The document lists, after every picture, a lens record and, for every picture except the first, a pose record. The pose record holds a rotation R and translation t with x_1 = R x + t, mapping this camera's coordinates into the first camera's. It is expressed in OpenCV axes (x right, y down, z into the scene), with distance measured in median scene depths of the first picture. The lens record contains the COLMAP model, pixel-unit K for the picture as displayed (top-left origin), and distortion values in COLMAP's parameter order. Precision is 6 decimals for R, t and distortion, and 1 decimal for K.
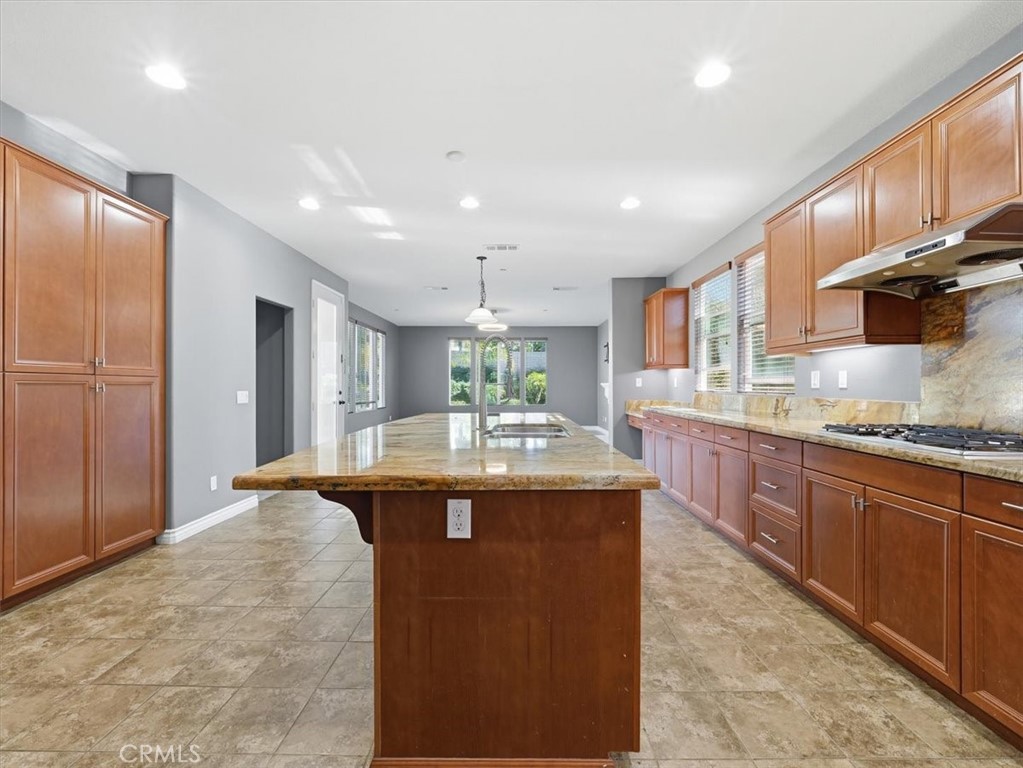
lens RADIAL K [[432.4, 0, 510.6], [0, 432.4, 389.0], [0, 0, 1]] dist [-0.006916, -0.000047]
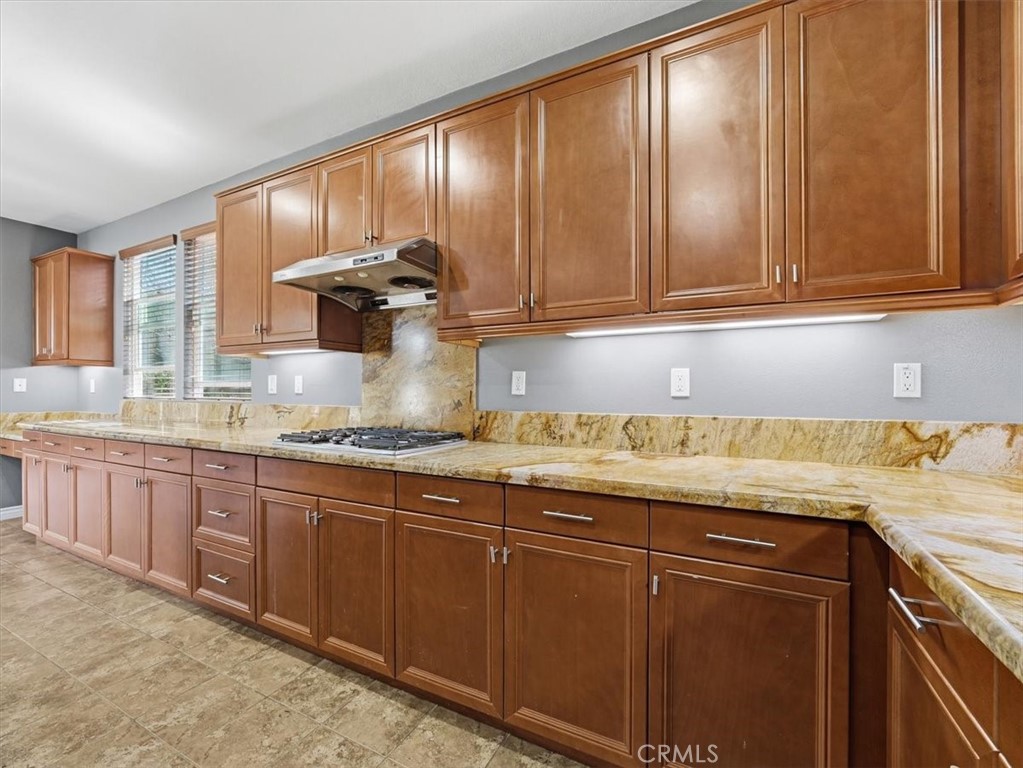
lens RADIAL K [[432.4, 0, 510.6], [0, 432.4, 389.0], [0, 0, 1]] dist [-0.006916, -0.000047]
pose [[0.444931, 0.007602, 0.895532, 0.134439], [0.002906, 0.999946, -0.009932, -0.001404], [-0.895560, 0.007021, 0.444885, 0.166251]]
